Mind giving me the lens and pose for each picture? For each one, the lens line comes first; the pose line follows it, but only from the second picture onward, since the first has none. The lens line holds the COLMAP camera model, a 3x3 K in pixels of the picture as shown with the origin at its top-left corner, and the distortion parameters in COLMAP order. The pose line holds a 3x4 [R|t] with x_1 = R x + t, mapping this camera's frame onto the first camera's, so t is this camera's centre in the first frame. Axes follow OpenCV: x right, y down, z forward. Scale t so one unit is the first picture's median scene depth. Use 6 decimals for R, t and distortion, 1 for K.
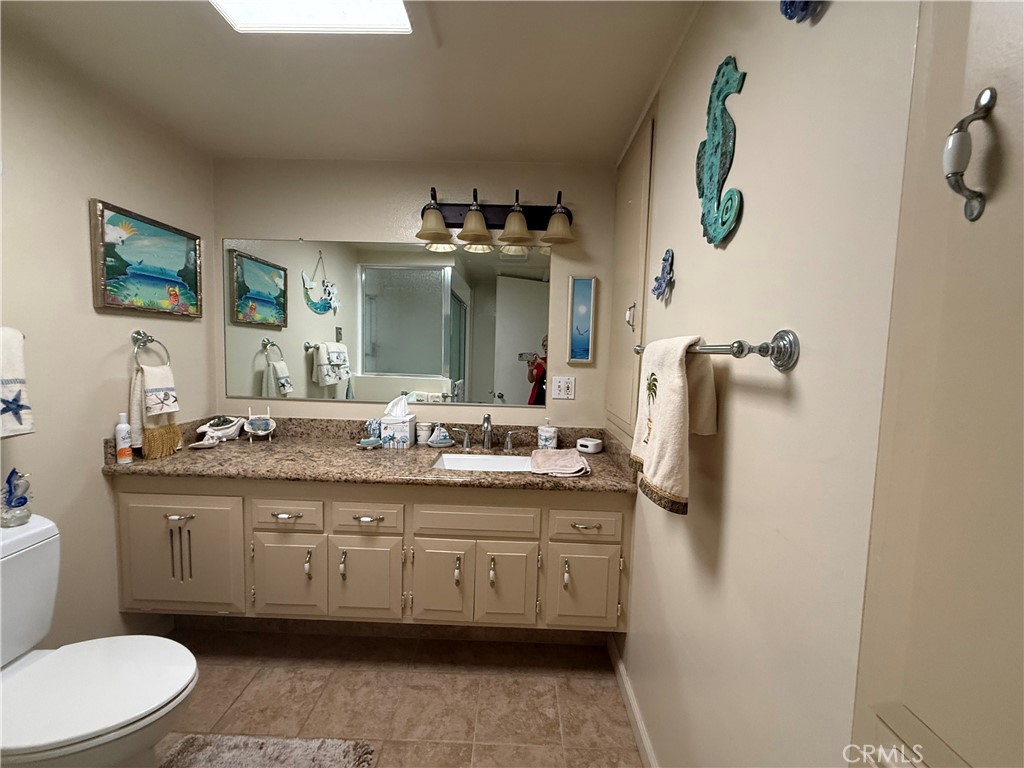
lens RADIAL K [[410.9, 0, 511.4], [0, 410.9, 383.5], [0, 0, 1]] dist [0.000851, 0.000225]
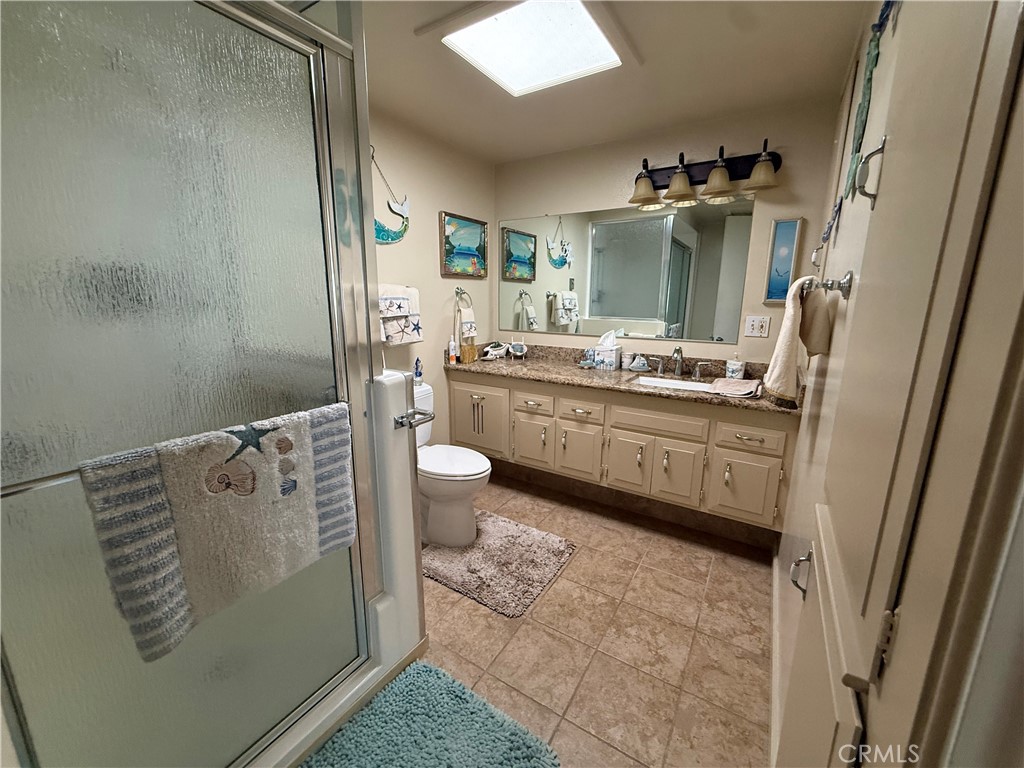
lens RADIAL K [[410.9, 0, 511.4], [0, 410.9, 383.5], [0, 0, 1]] dist [0.000851, 0.000225]
pose [[0.852847, 0.085653, -0.515087, 0.161455], [-0.021075, 0.991297, 0.129947, 0.035889], [0.521735, -0.099970, 0.847230, -0.316000]]
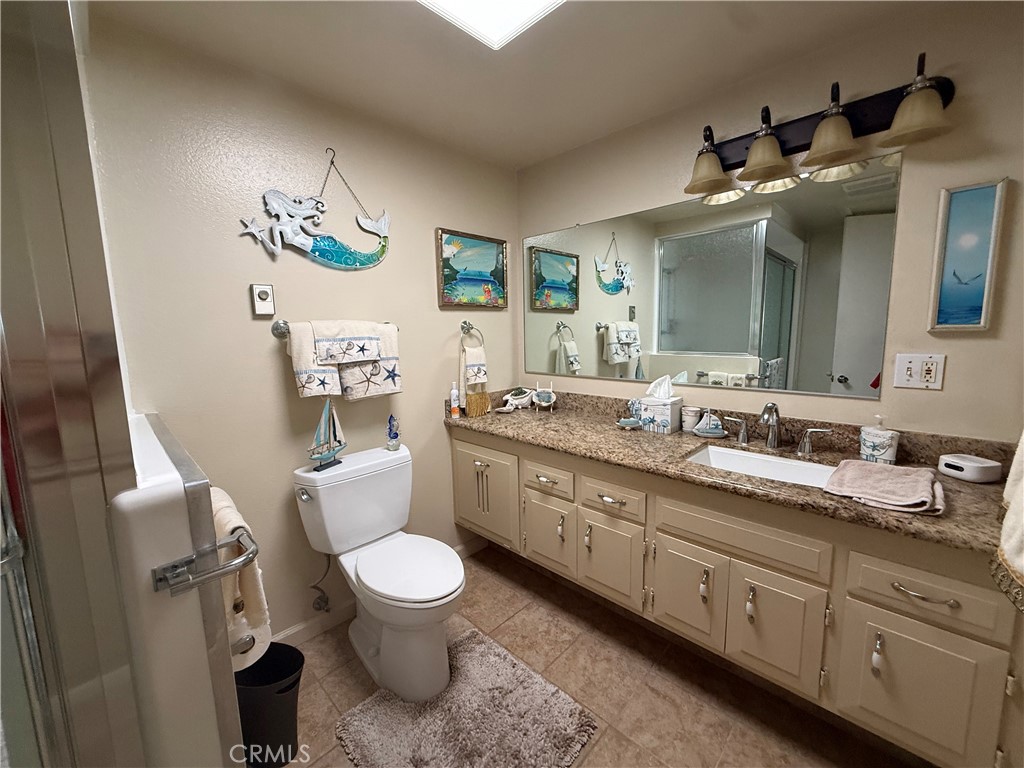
lens RADIAL K [[410.9, 0, 511.4], [0, 410.9, 383.5], [0, 0, 1]] dist [0.000851, 0.000225]
pose [[0.727491, 0.044503, -0.684672, 0.116736], [-0.009083, 0.998431, 0.055246, -0.000116], [0.686057, -0.033972, 0.726755, 0.110404]]
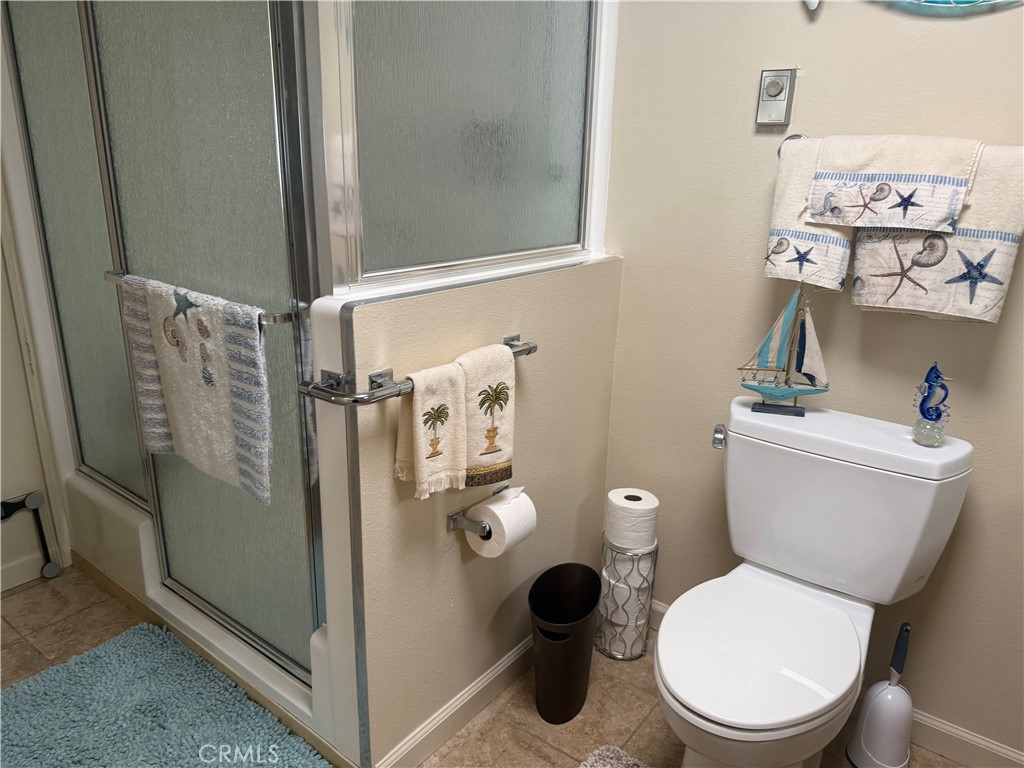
lens RADIAL K [[719.4, 0, 502.5], [0, 719.4, 388.8], [0, 0, 1]] dist [0.088679, -0.142664]
pose [[-0.591416, 0.205593, -0.779717, 0.096485], [-0.102845, 0.939822, 0.325817, -0.043440], [0.799781, 0.272884, -0.534682, 0.666039]]
